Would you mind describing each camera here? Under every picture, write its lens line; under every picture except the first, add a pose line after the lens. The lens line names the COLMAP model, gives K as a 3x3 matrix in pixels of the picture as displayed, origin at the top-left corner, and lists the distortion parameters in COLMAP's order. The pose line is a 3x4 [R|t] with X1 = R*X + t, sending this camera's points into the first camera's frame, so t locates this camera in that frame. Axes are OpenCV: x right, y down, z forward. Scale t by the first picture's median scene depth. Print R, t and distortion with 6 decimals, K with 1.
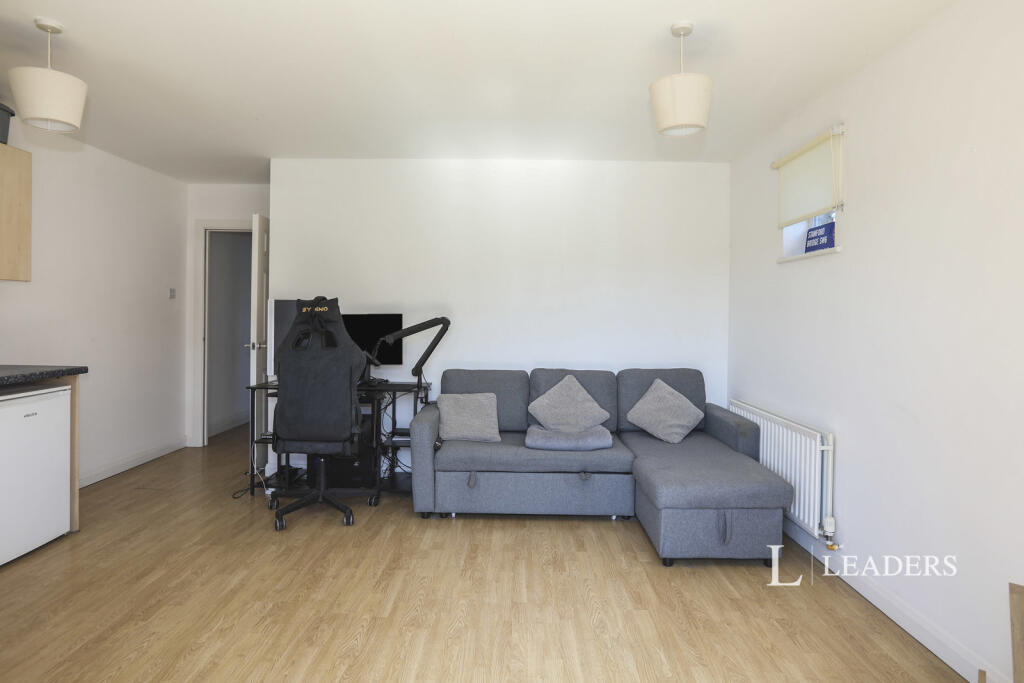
lens RADIAL K [[566.8, 0, 513.8], [0, 566.8, 320.7], [0, 0, 1]] dist [-0.064997, 0.049998]
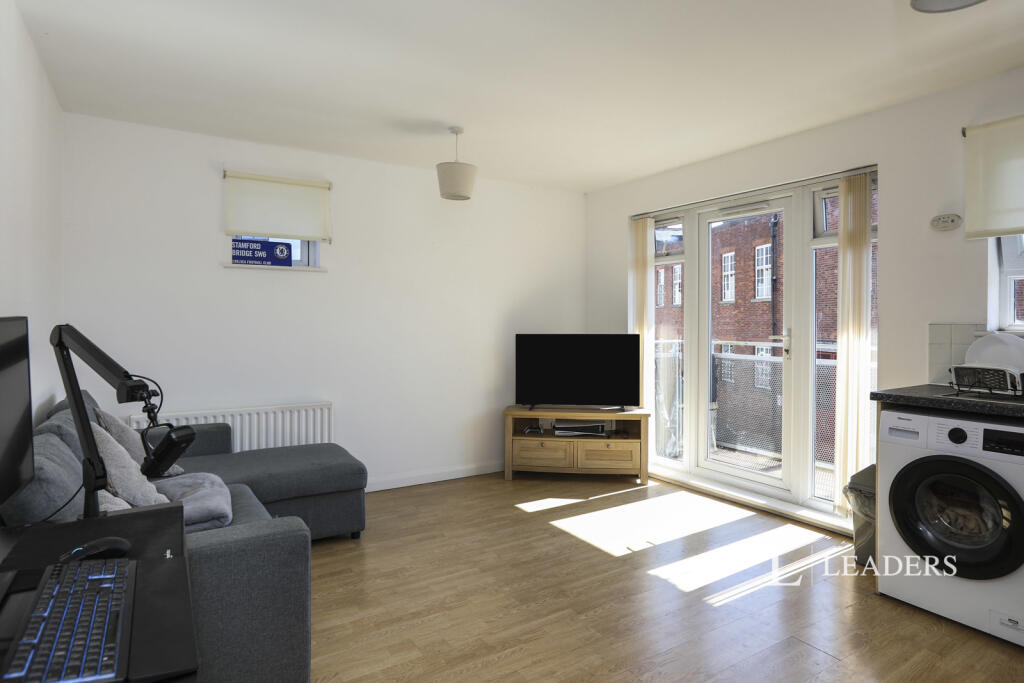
lens RADIAL K [[566.8, 0, 513.8], [0, 566.8, 320.7], [0, 0, 1]] dist [-0.064997, 0.049998]
pose [[-0.539792, -0.013542, 0.841689, -0.900877], [-0.001509, 0.999885, 0.015119, -0.023085], [-0.841797, 0.006891, -0.539750, 1.420722]]
